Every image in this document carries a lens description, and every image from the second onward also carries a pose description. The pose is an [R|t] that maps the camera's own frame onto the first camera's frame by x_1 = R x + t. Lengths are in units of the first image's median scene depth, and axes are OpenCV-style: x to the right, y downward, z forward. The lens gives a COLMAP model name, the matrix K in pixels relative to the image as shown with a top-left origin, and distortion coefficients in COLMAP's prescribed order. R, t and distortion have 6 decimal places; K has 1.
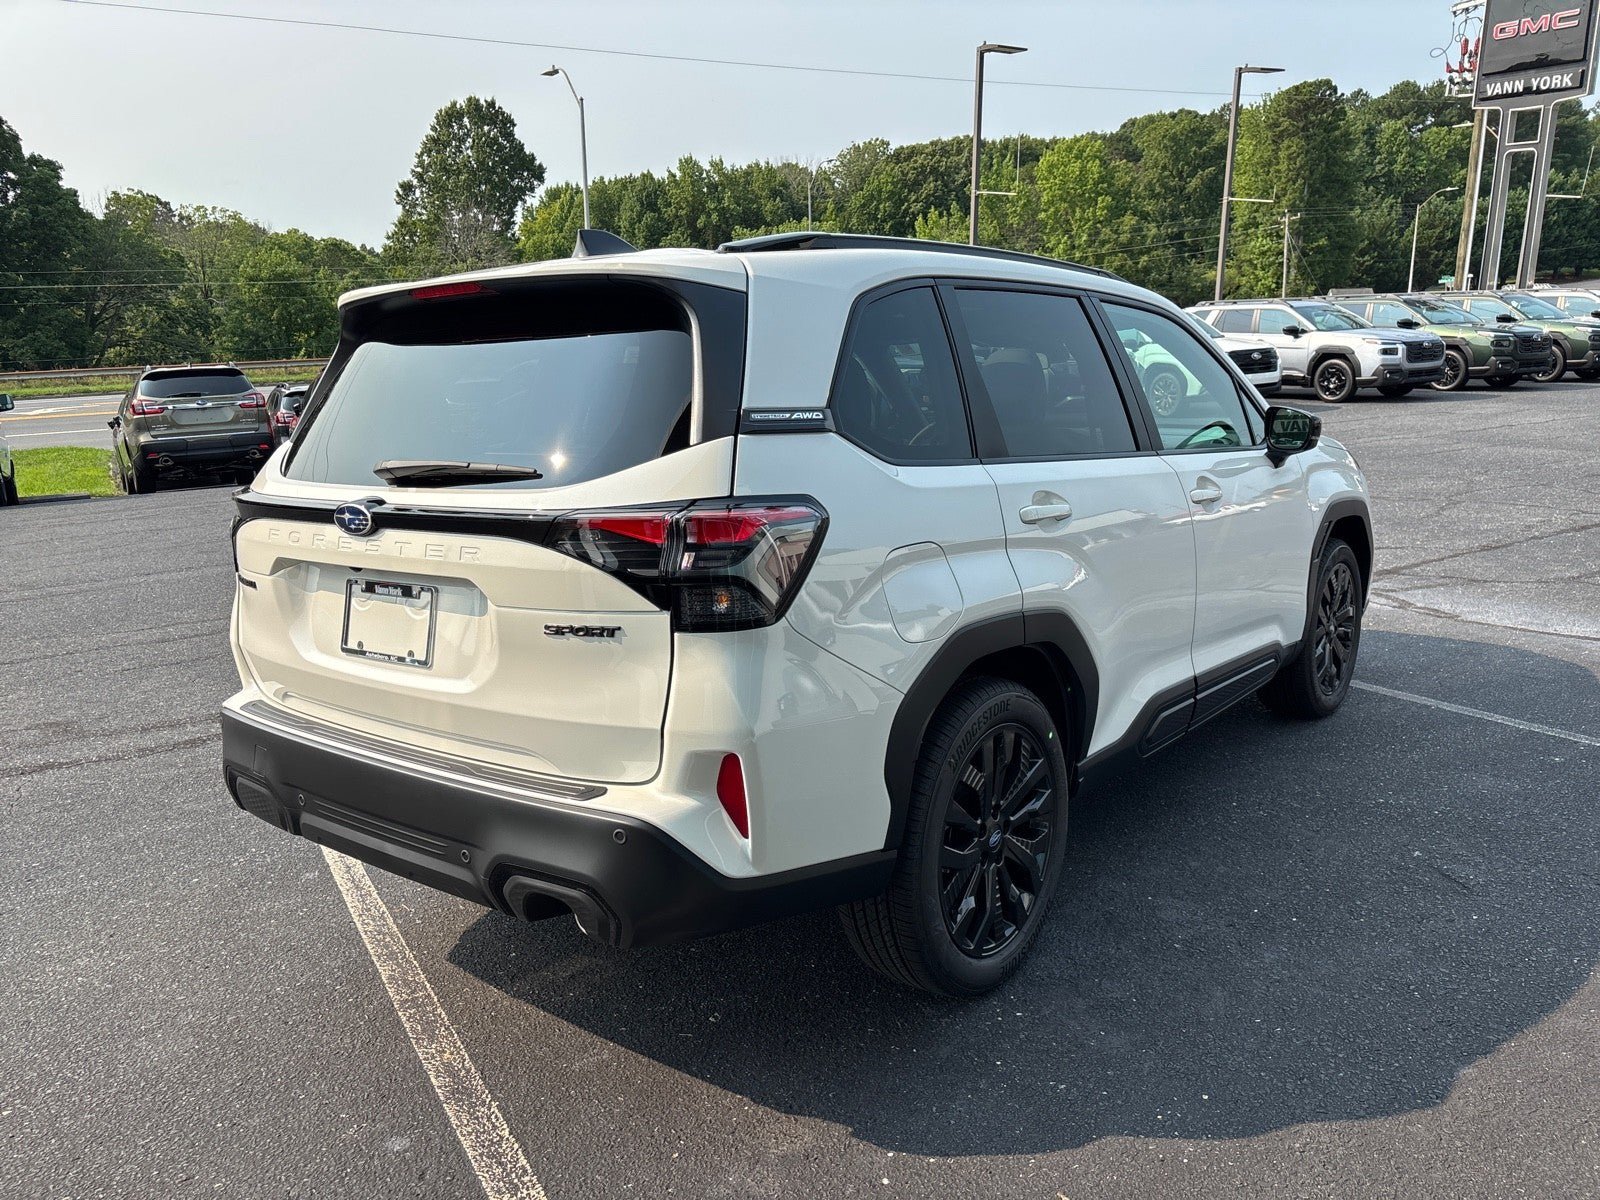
lens RADIAL K [[1195.3, 0, 807.5], [0, 1195.3, 606.4], [0, 0, 1]] dist [0.044715, -0.044601]
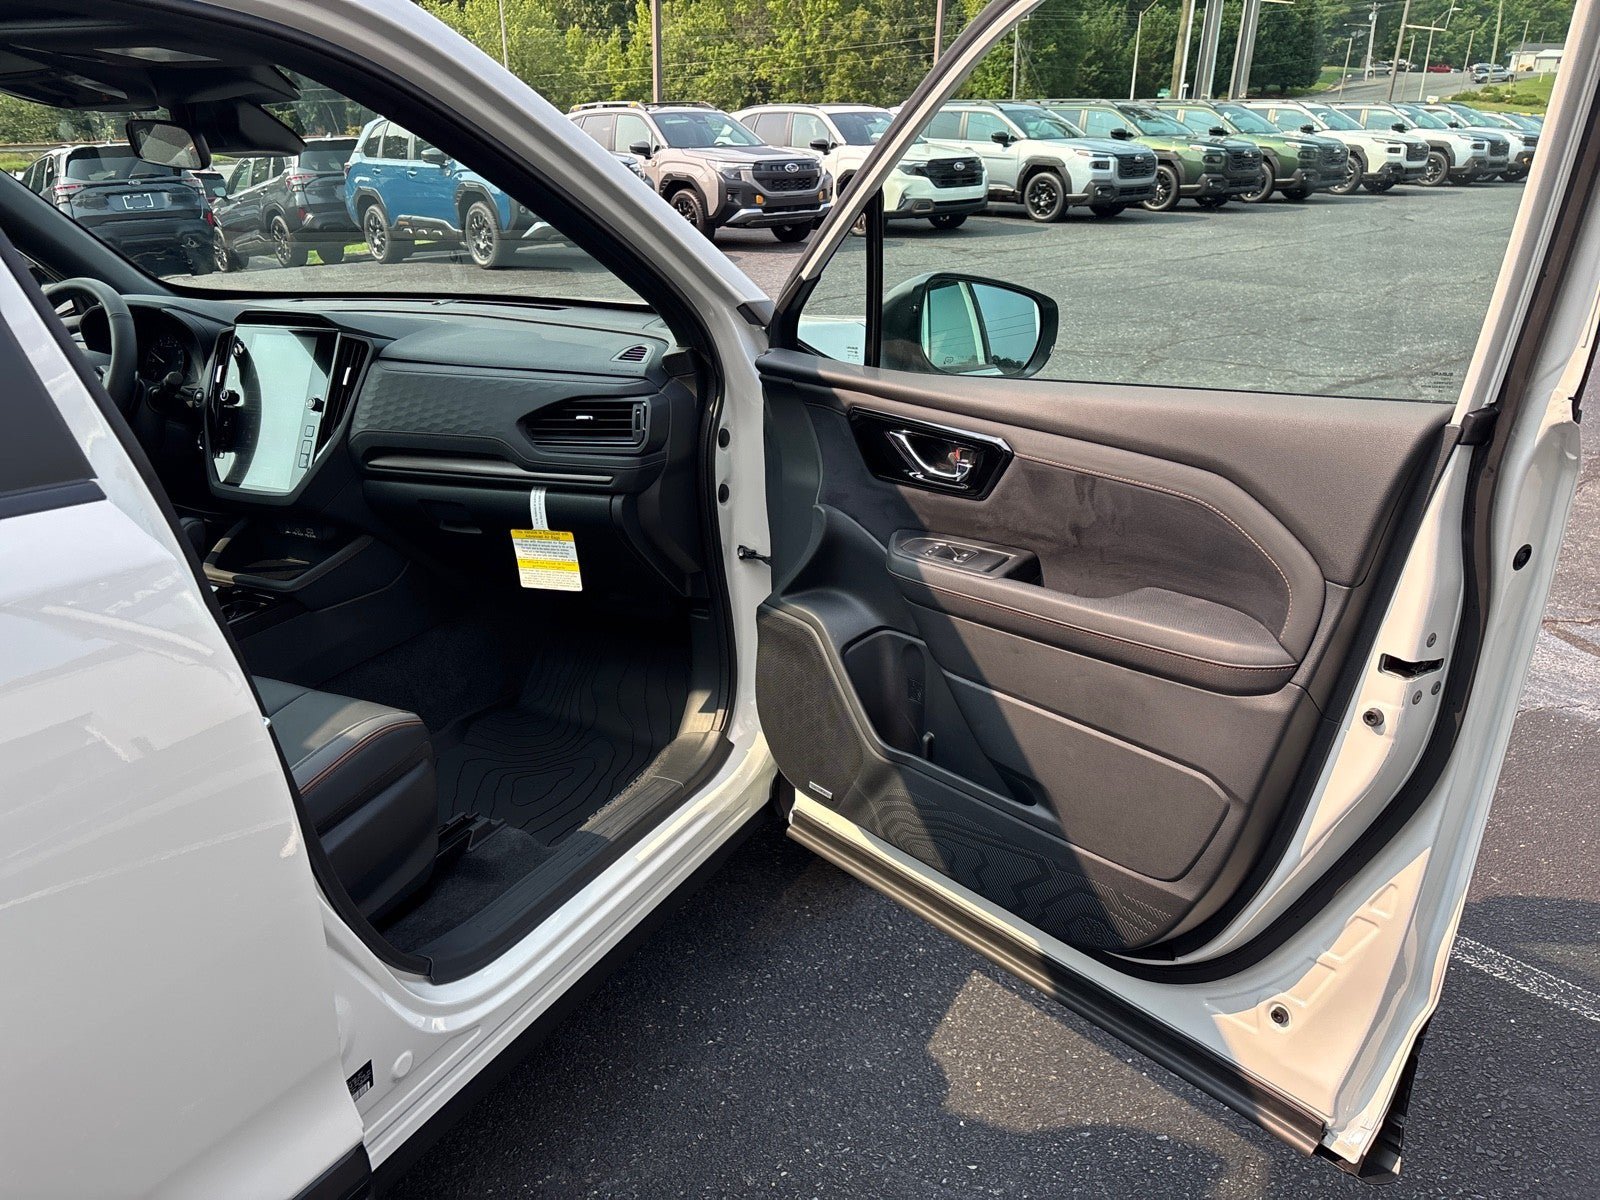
lens RADIAL K [[1195.3, 0, 807.5], [0, 1195.3, 606.4], [0, 0, 1]] dist [0.044715, -0.044601]
pose [[0.978479, -0.049398, 0.200346, 0.059512], [0.018970, 0.988345, 0.151042, -0.020961], [-0.205472, -0.143990, 0.968012, 0.104927]]
